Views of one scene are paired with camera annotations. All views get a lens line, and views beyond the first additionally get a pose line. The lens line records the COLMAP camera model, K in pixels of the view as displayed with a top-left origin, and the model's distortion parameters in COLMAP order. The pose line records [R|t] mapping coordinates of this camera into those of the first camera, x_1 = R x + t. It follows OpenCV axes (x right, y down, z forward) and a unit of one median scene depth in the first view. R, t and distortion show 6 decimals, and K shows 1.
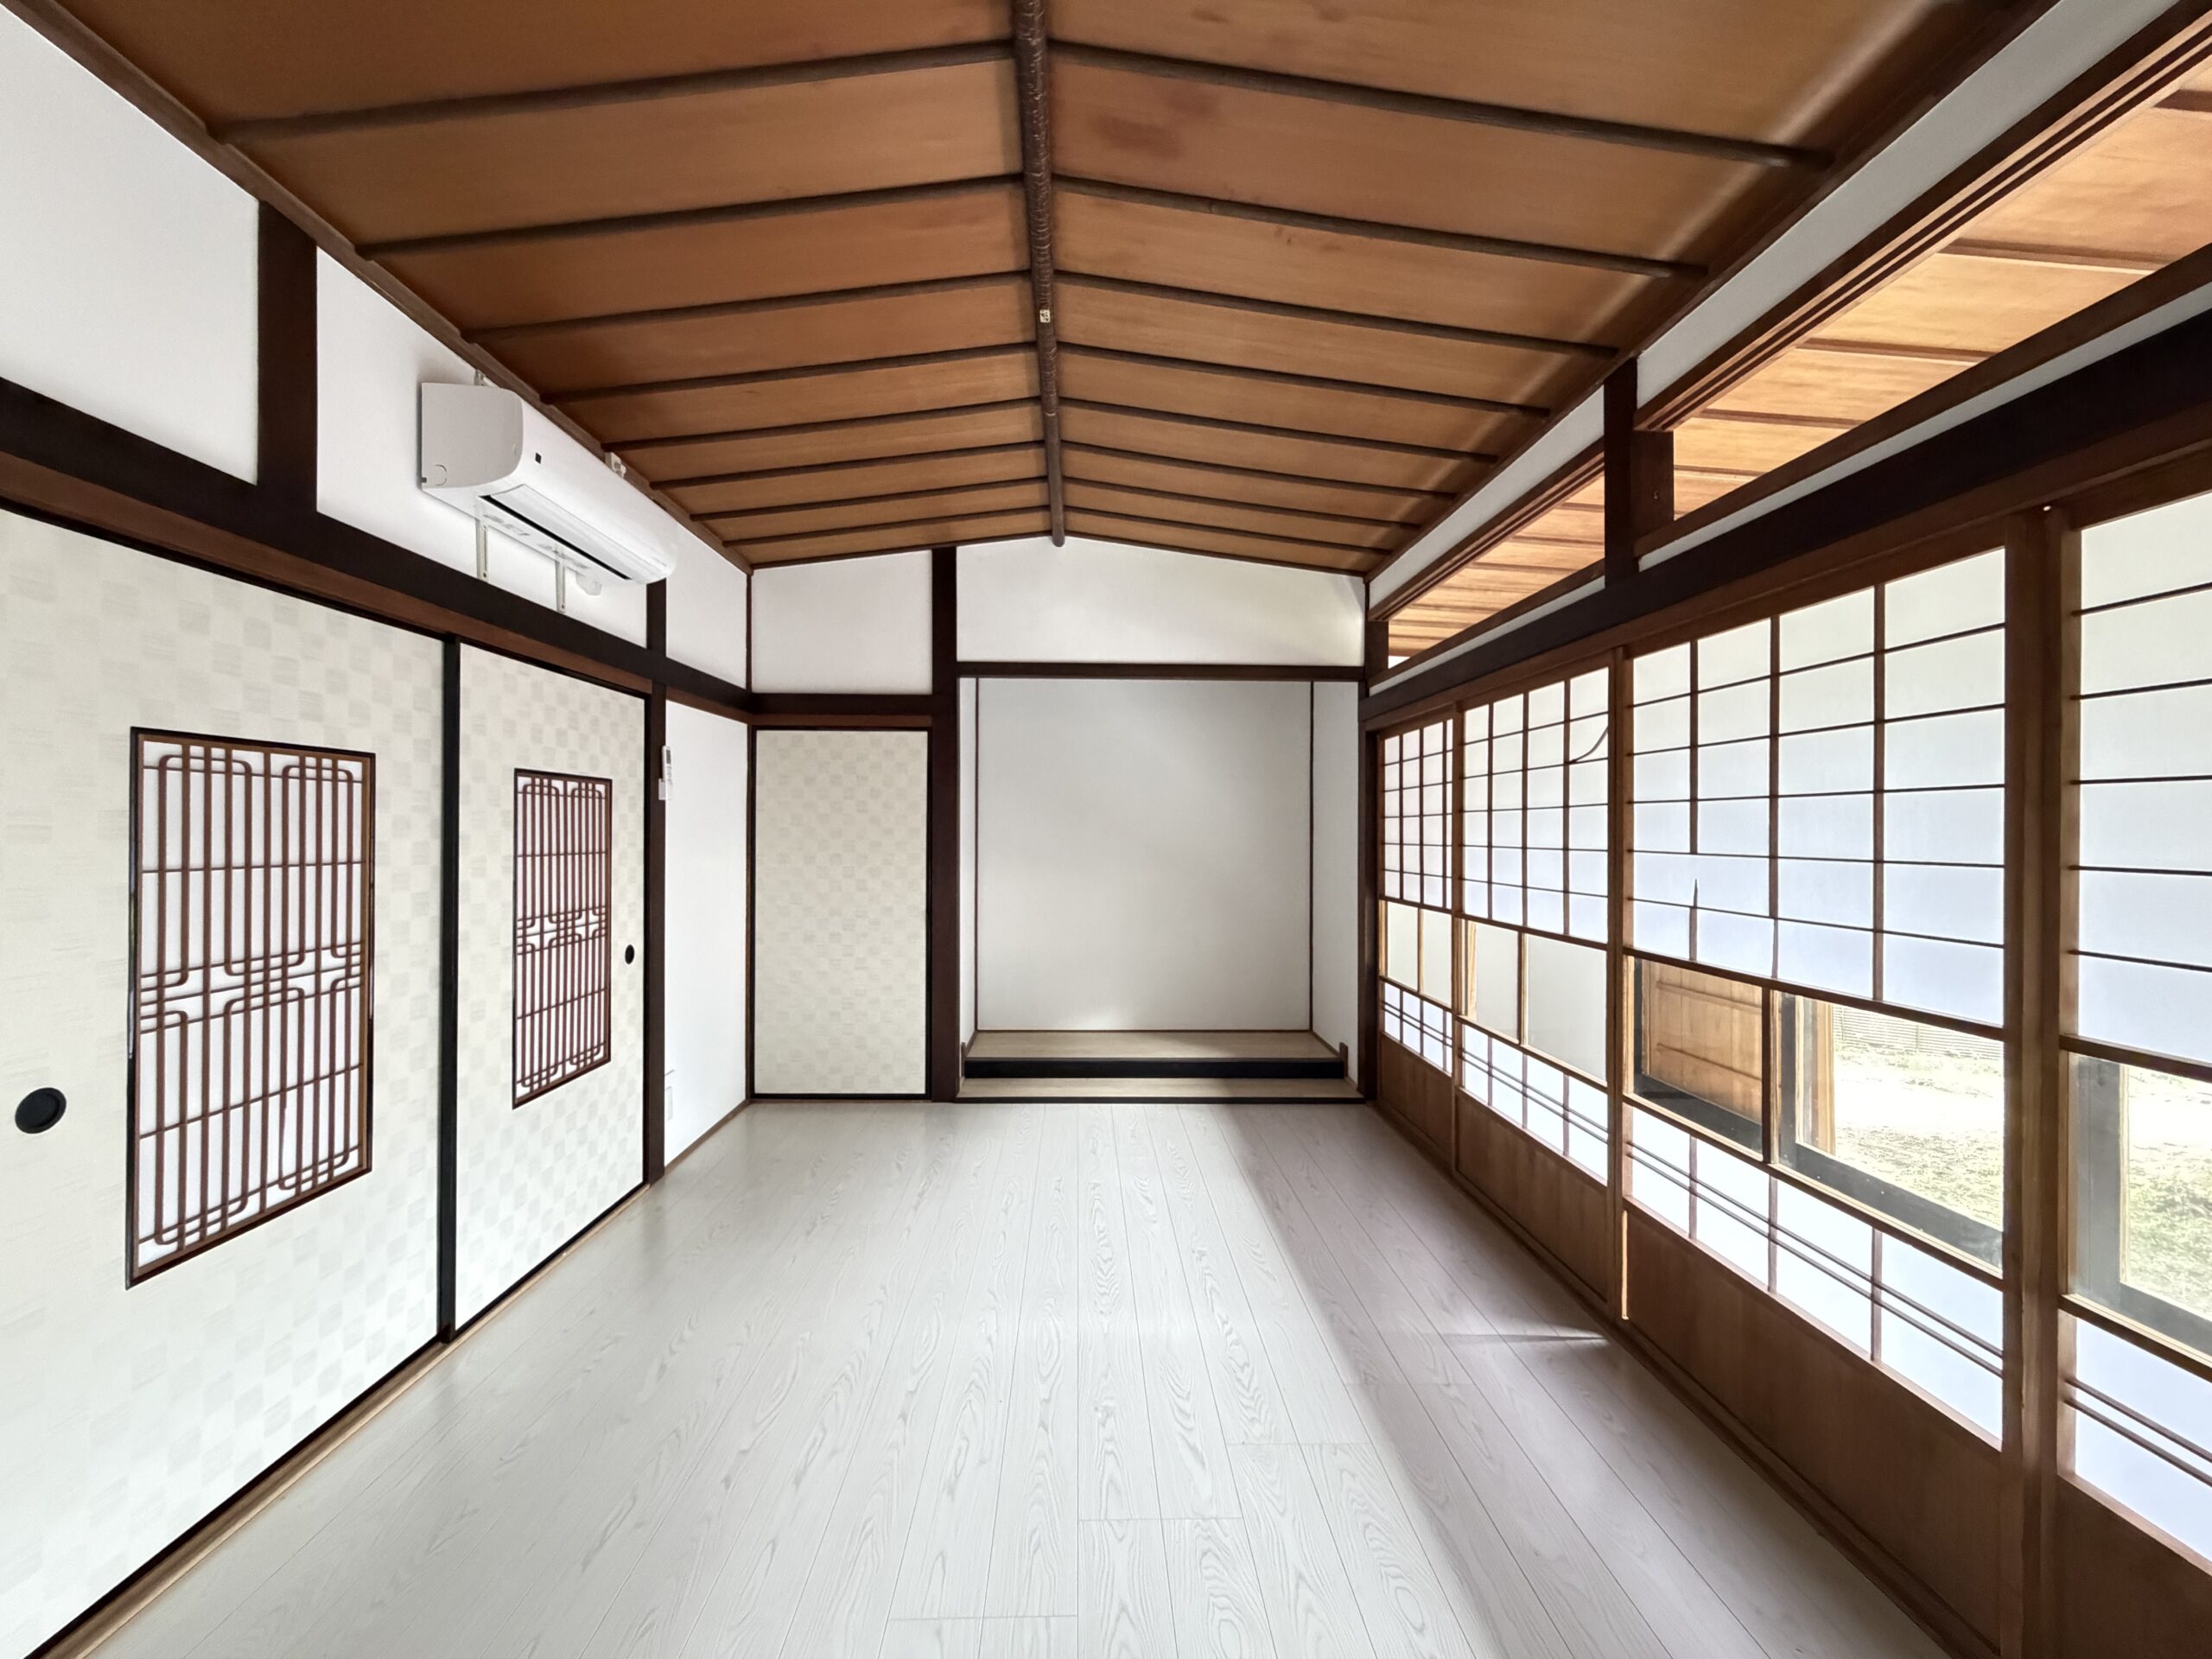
lens RADIAL K [[882.5, 0, 1094.8], [0, 882.5, 829.9], [0, 0, 1]] dist [0.000081, 0.000419]
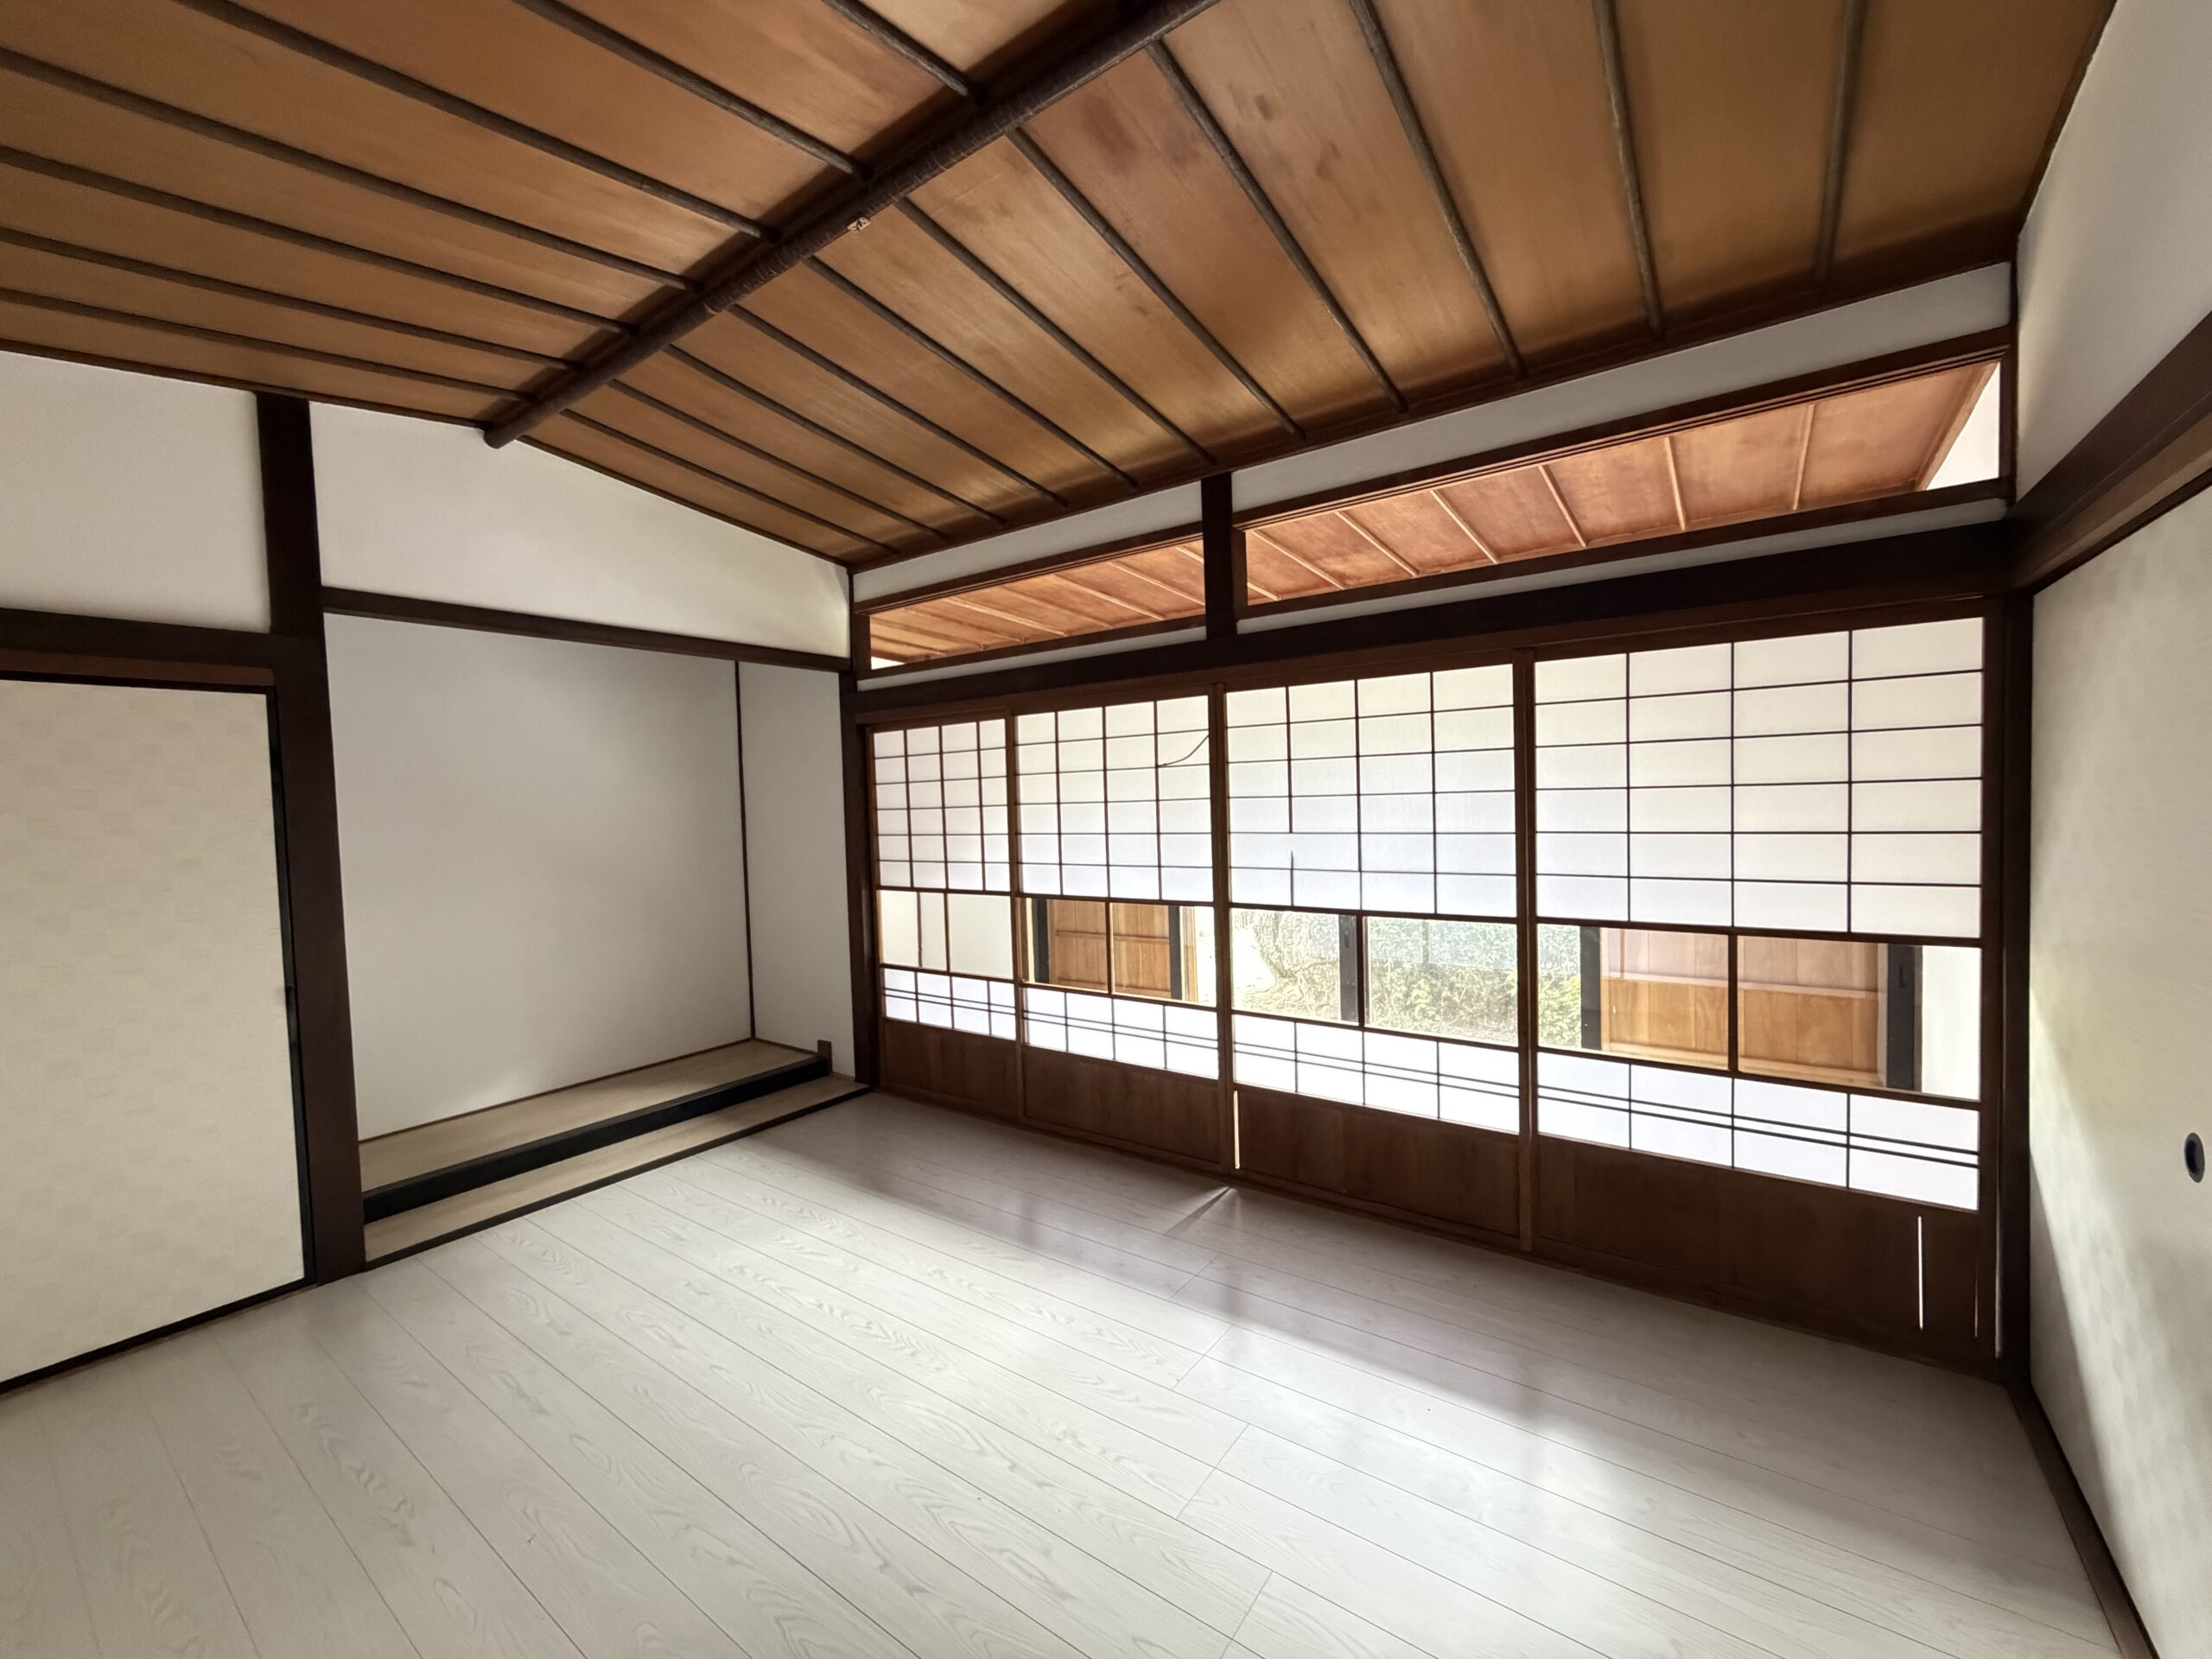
lens RADIAL K [[882.1, 0, 1106.0], [0, 882.1, 829.5], [0, 0, 1]] dist [0.000473, -0.000240]
pose [[0.609175, -0.051542, 0.791359, -0.374697], [0.033772, 0.998667, 0.039047, -0.025875], [-0.792316, 0.002940, 0.610103, 0.196717]]
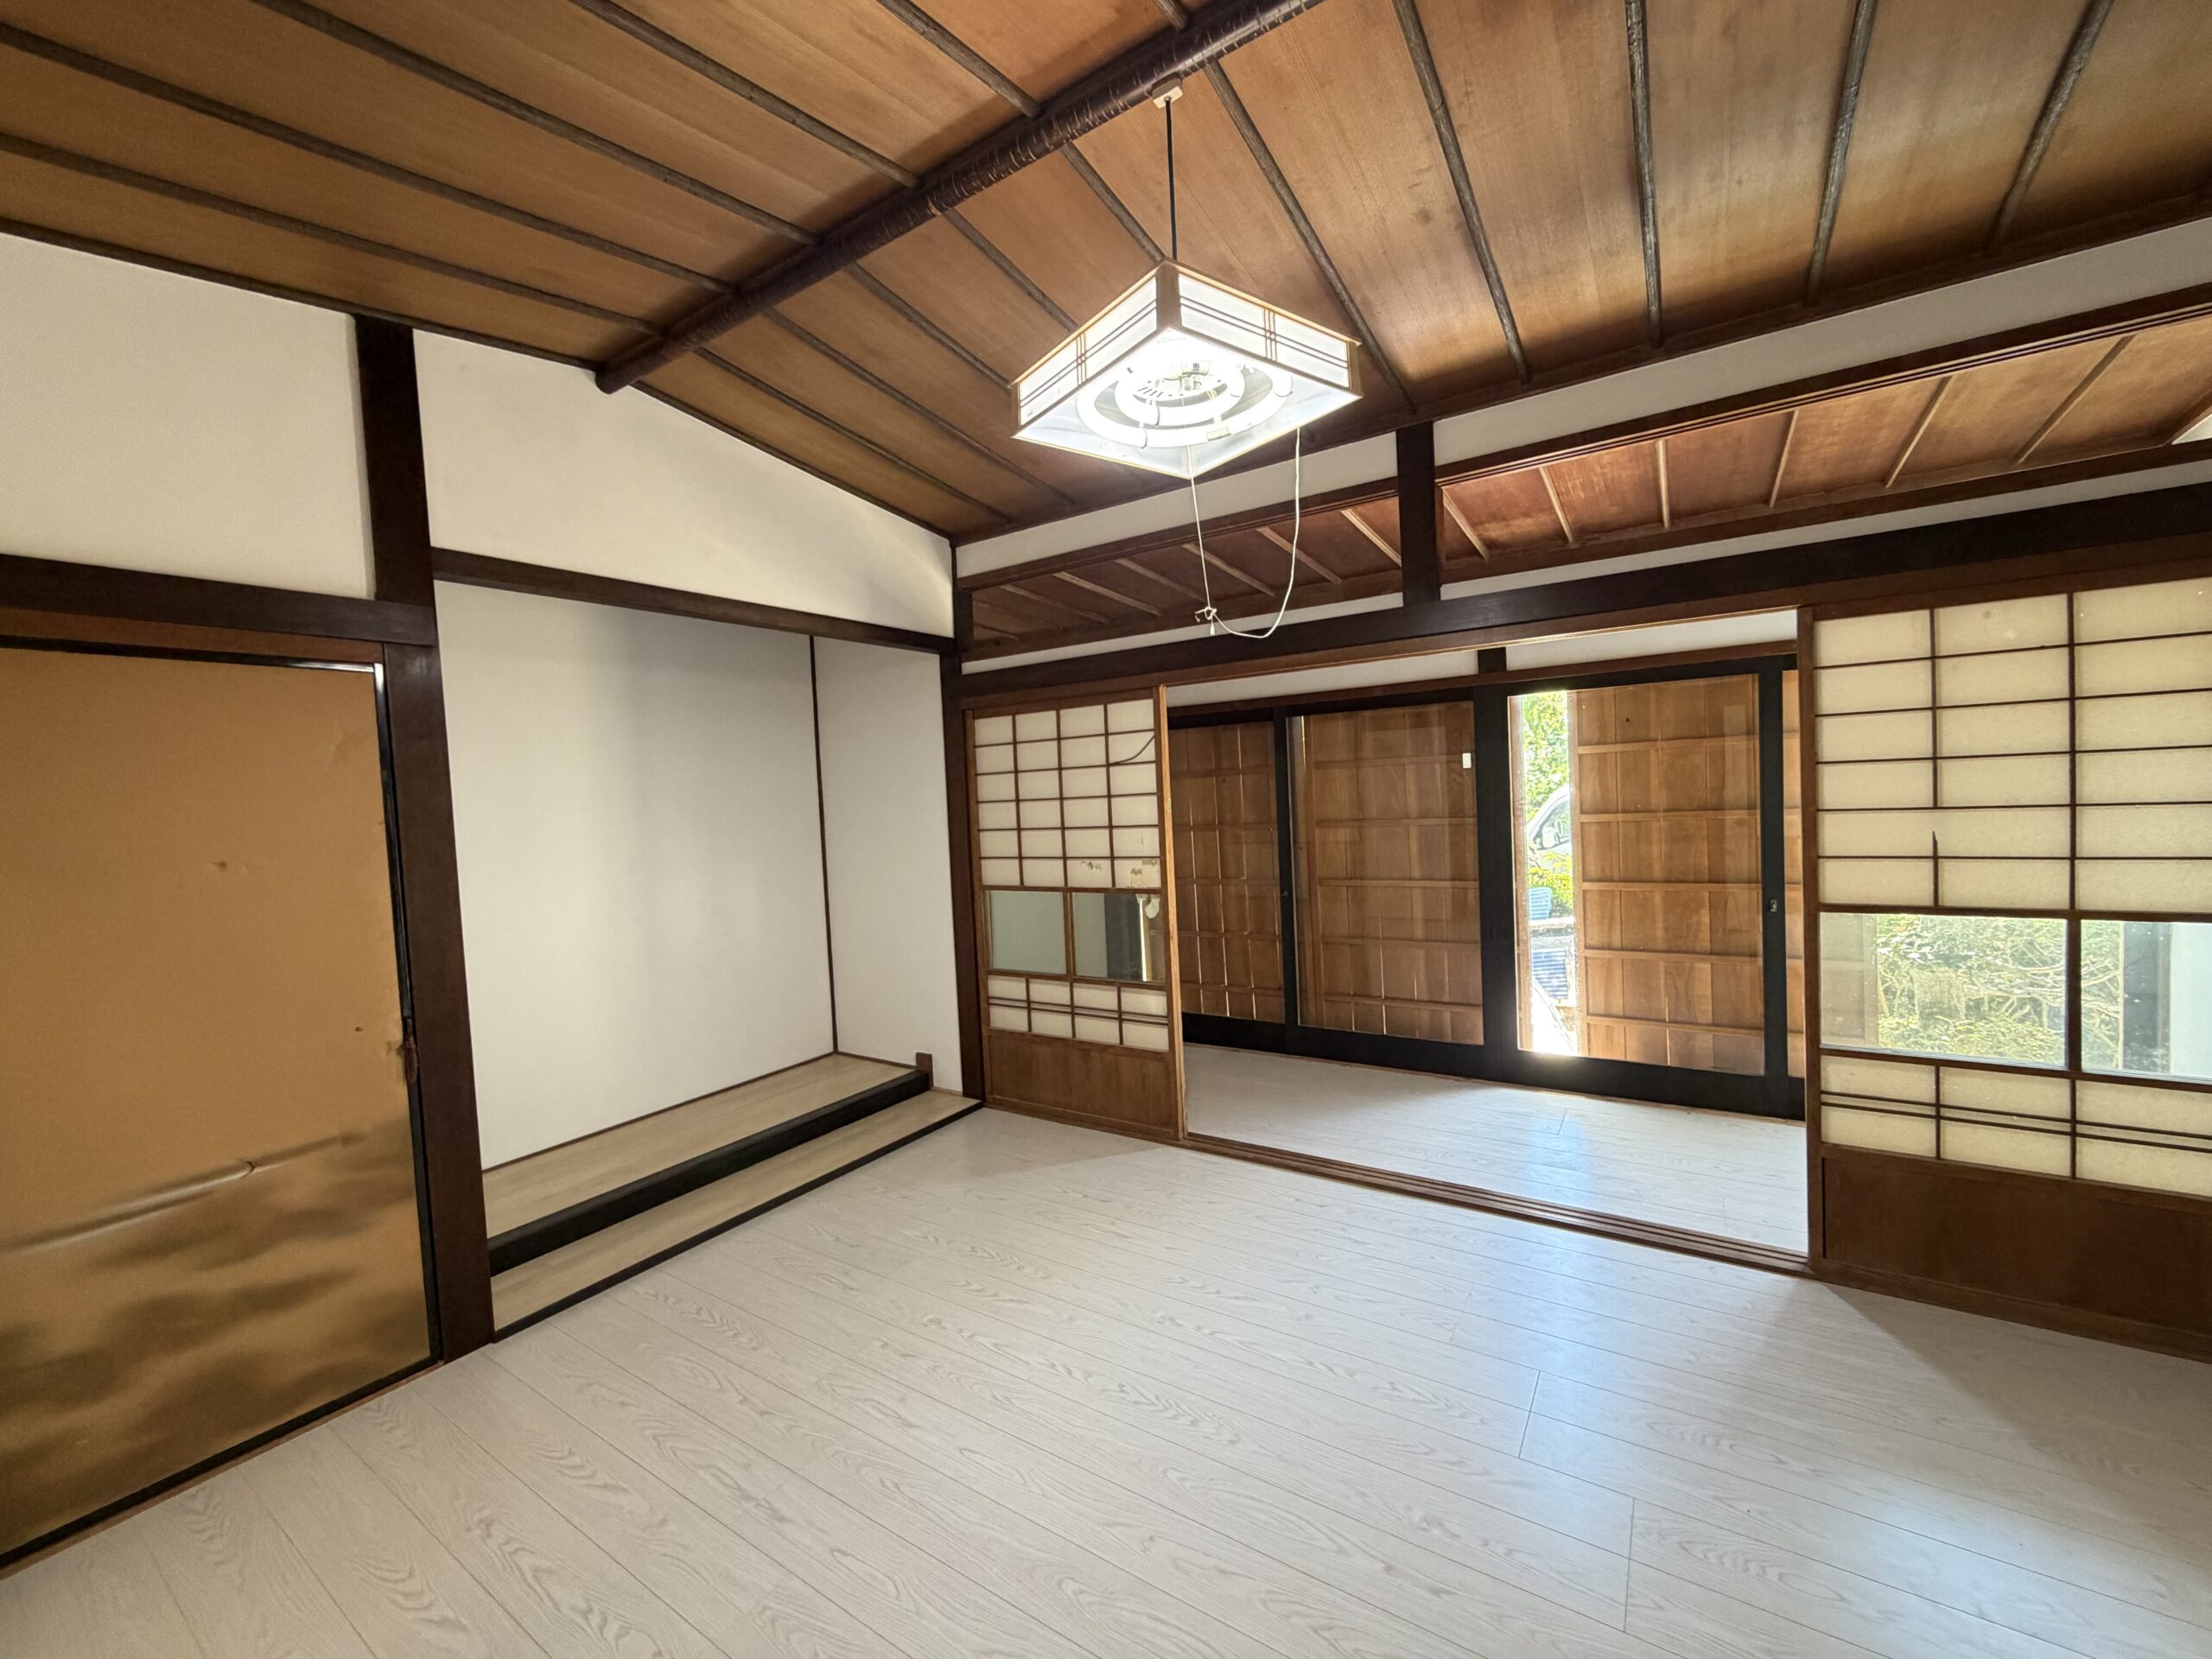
lens RADIAL K [[882.9, 0, 1110.9], [0, 882.9, 825.3], [0, 0, 1]] dist [-0.000510, 0.000112]
pose [[0.576798, -0.062090, 0.814524, -0.426691], [0.050328, 0.997914, 0.040429, -0.024335], [-0.815335, 0.017674, 0.578720, 0.403923]]
